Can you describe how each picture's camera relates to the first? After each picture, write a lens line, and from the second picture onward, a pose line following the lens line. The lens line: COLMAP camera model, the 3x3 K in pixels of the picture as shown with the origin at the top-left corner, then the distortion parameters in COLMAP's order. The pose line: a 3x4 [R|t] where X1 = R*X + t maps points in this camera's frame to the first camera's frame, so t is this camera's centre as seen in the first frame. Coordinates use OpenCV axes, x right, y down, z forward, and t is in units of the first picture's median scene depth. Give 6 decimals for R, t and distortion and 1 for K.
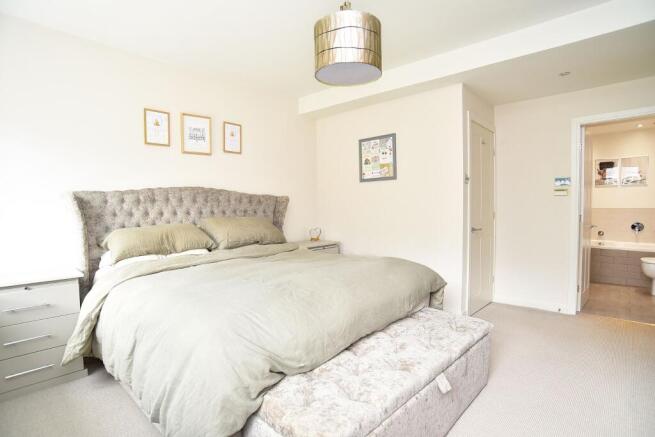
lens RADIAL K [[346.9, 0, 329.5], [0, 346.9, 215.5], [0, 0, 1]] dist [-0.003095, -0.000760]
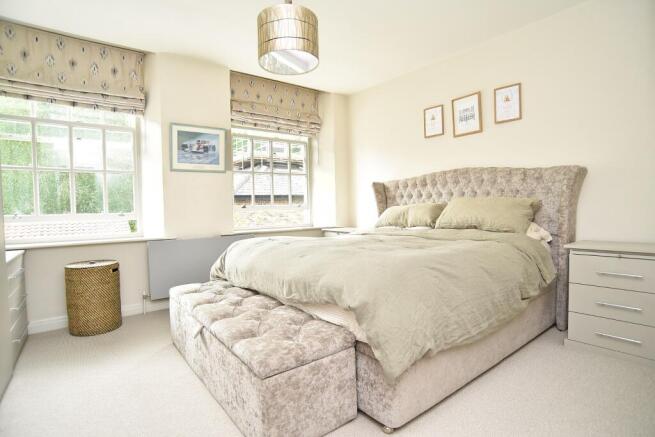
lens RADIAL K [[354.3, 0, 315.0], [0, 354.3, 213.0], [0, 0, 1]] dist [-0.000987, 0.029548]
pose [[-0.142913, 0.043794, -0.988766, 0.729028], [0.001043, 0.999027, 0.044097, 0.002235], [0.989735, 0.005270, -0.142820, 0.744083]]
